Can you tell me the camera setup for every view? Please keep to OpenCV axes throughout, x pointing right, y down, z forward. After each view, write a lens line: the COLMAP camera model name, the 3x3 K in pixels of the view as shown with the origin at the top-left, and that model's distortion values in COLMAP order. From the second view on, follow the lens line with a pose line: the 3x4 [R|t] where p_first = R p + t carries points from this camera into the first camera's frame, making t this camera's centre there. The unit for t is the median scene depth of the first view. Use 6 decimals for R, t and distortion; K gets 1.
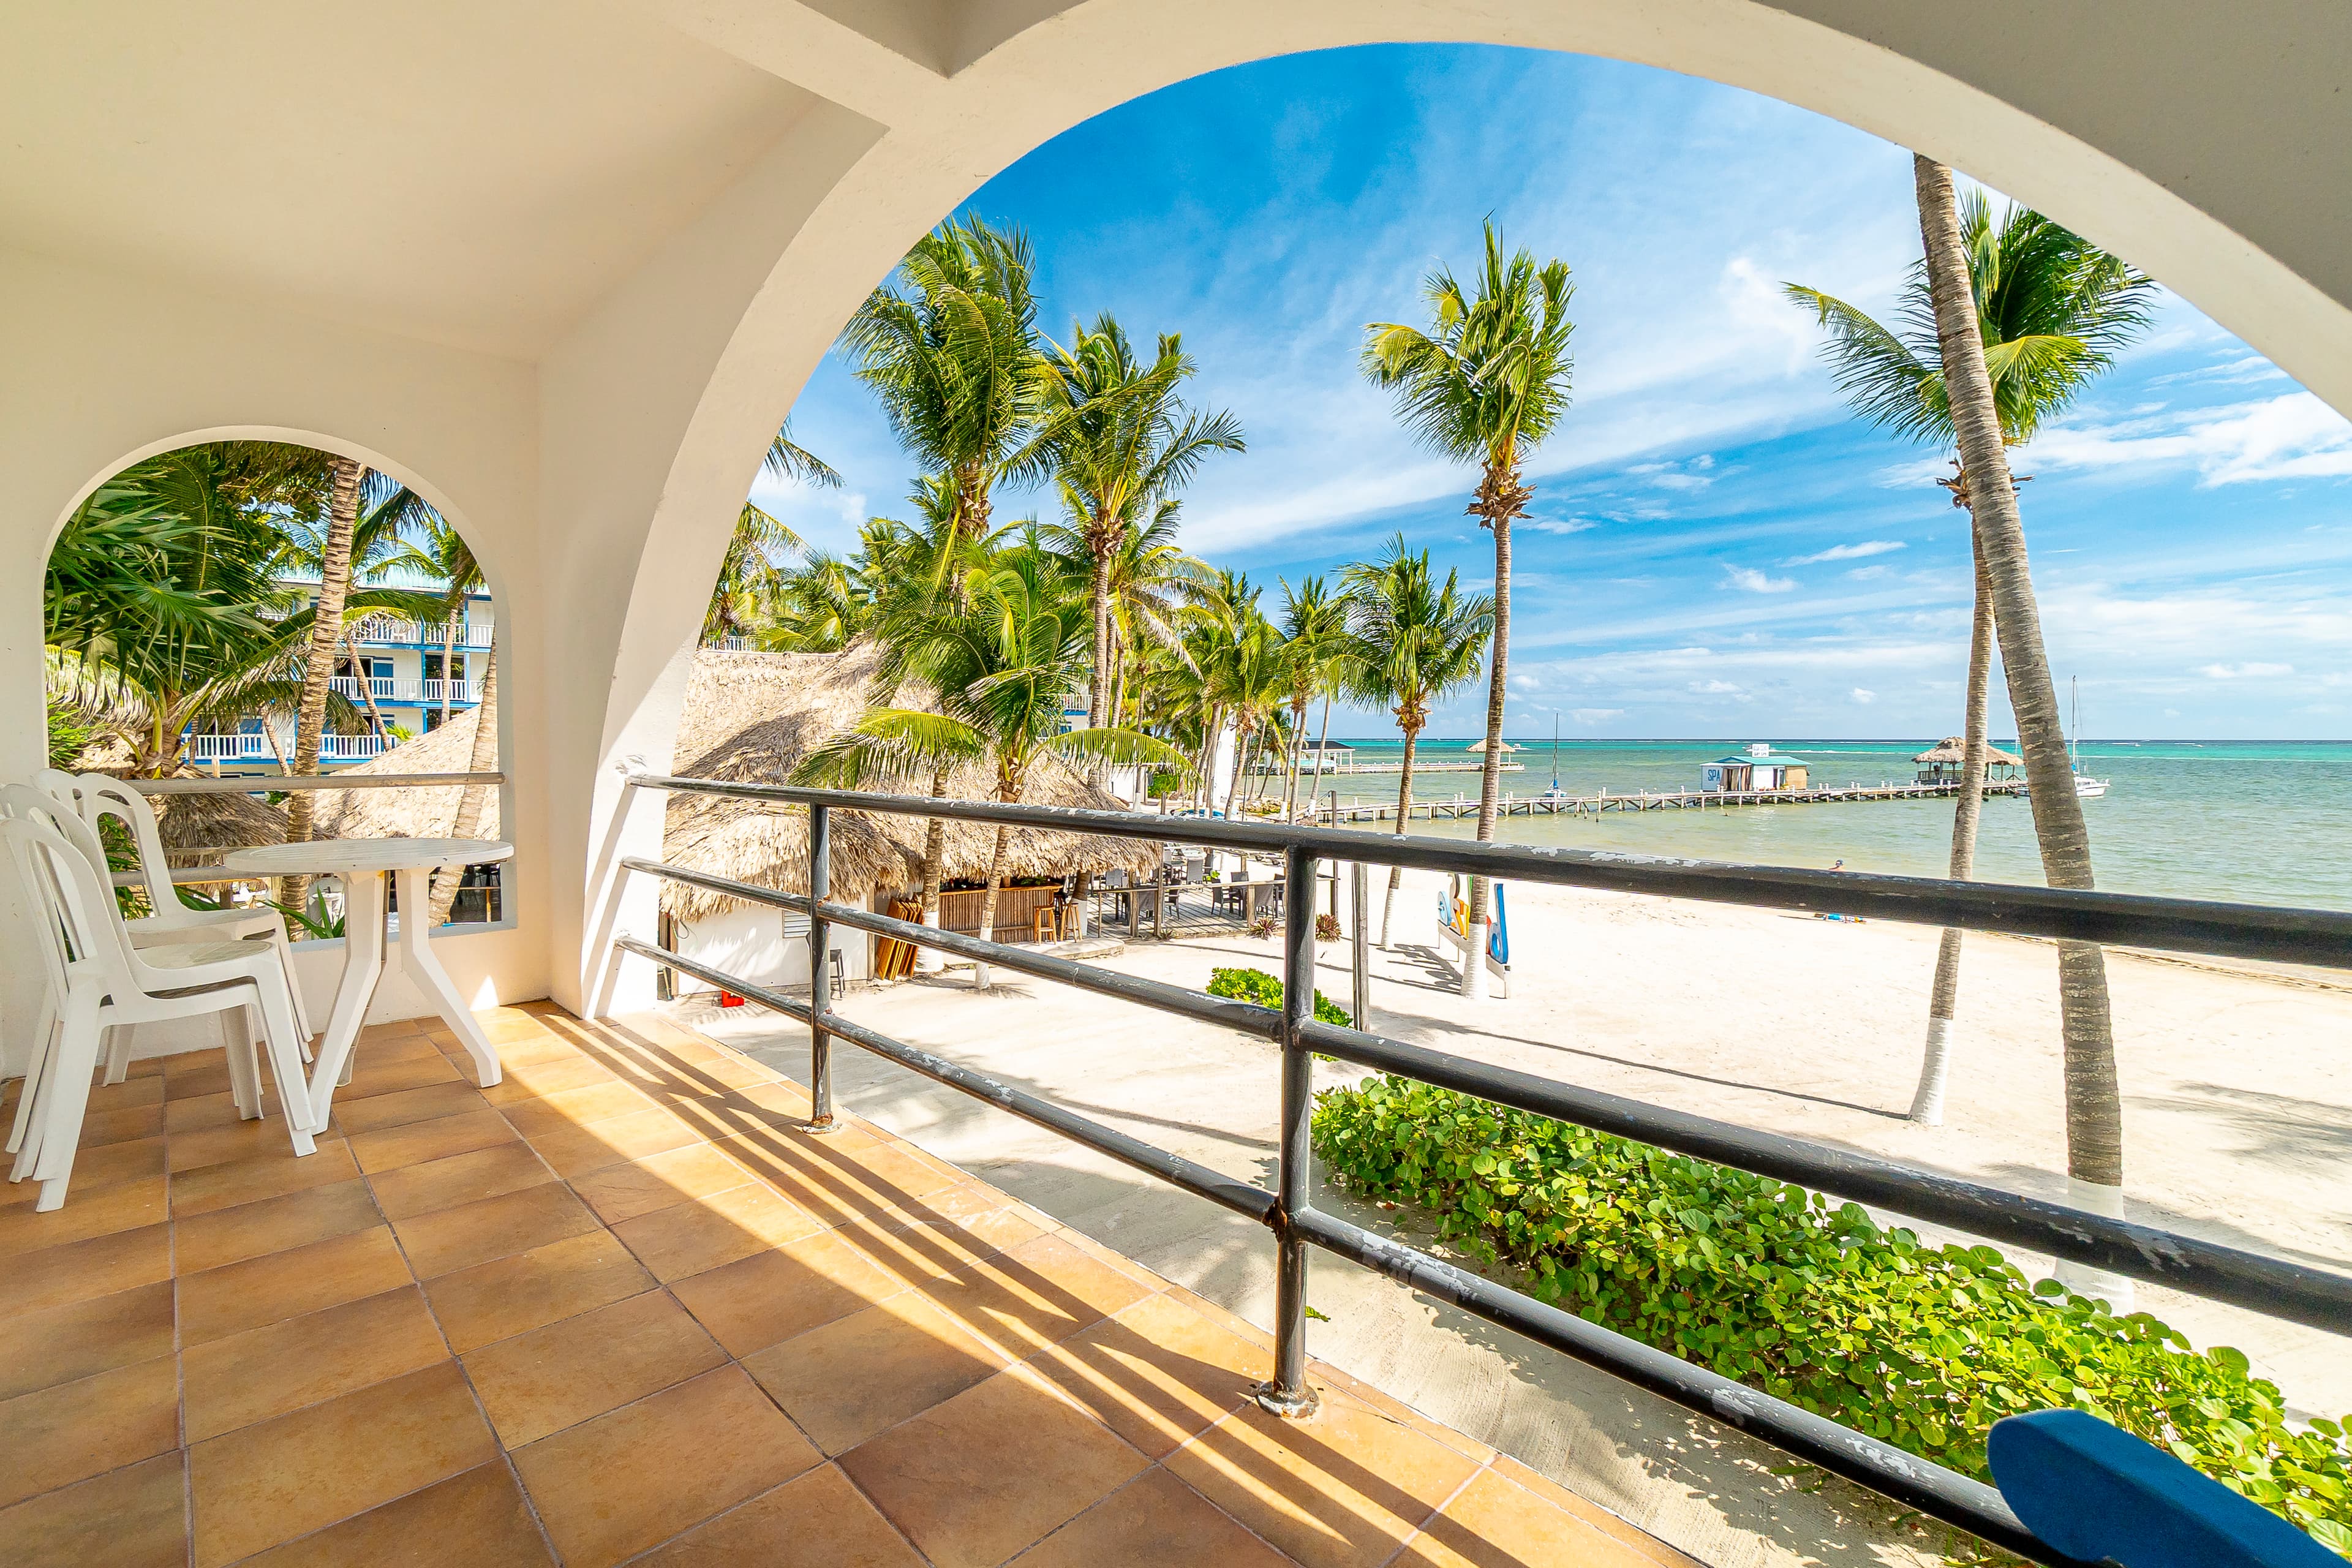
lens RADIAL K [[1045.0, 0, 1162.6], [0, 1045.0, 778.1], [0, 0, 1]] dist [-0.006890, 0.000916]
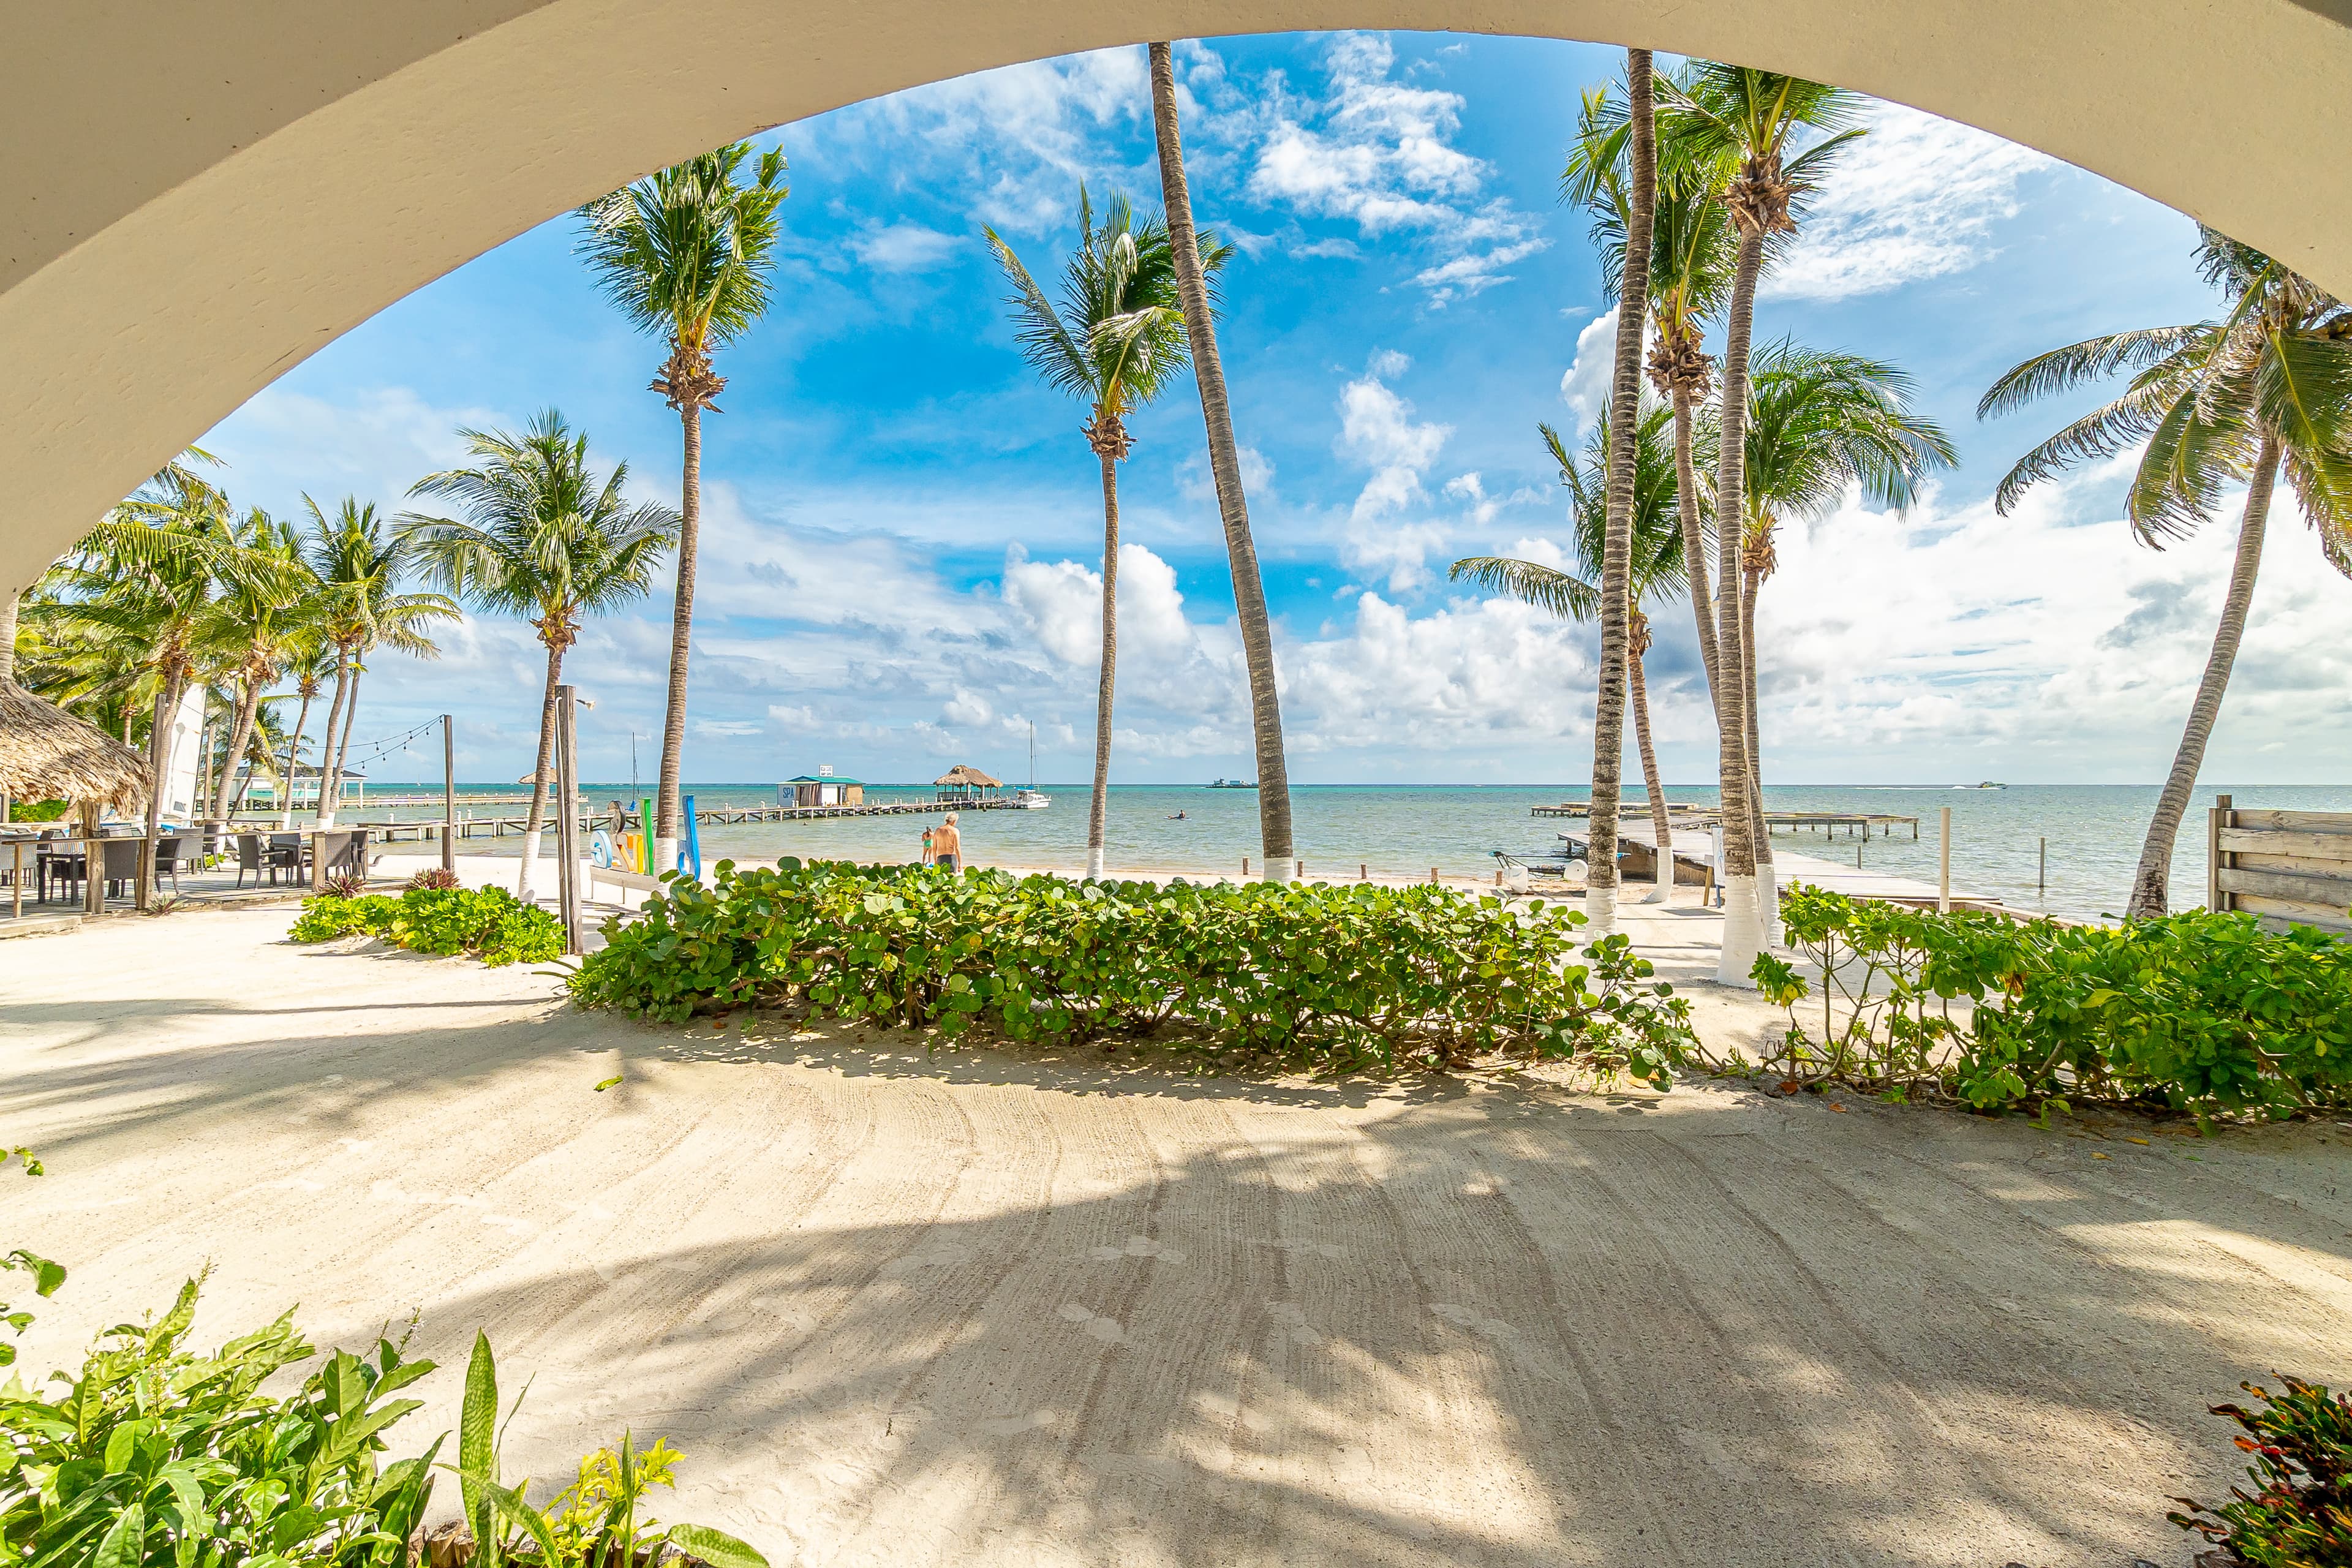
lens RADIAL K [[1001.1, 0, 1161.9], [0, 1001.1, 785.5], [0, 0, 1]] dist [-0.013135, 0.004331]
pose [[0.641990, 0.003950, 0.766703, -0.077969], [0.031069, 0.999031, -0.031163, 0.117724], [-0.766083, 0.043827, 0.641245, 0.096308]]
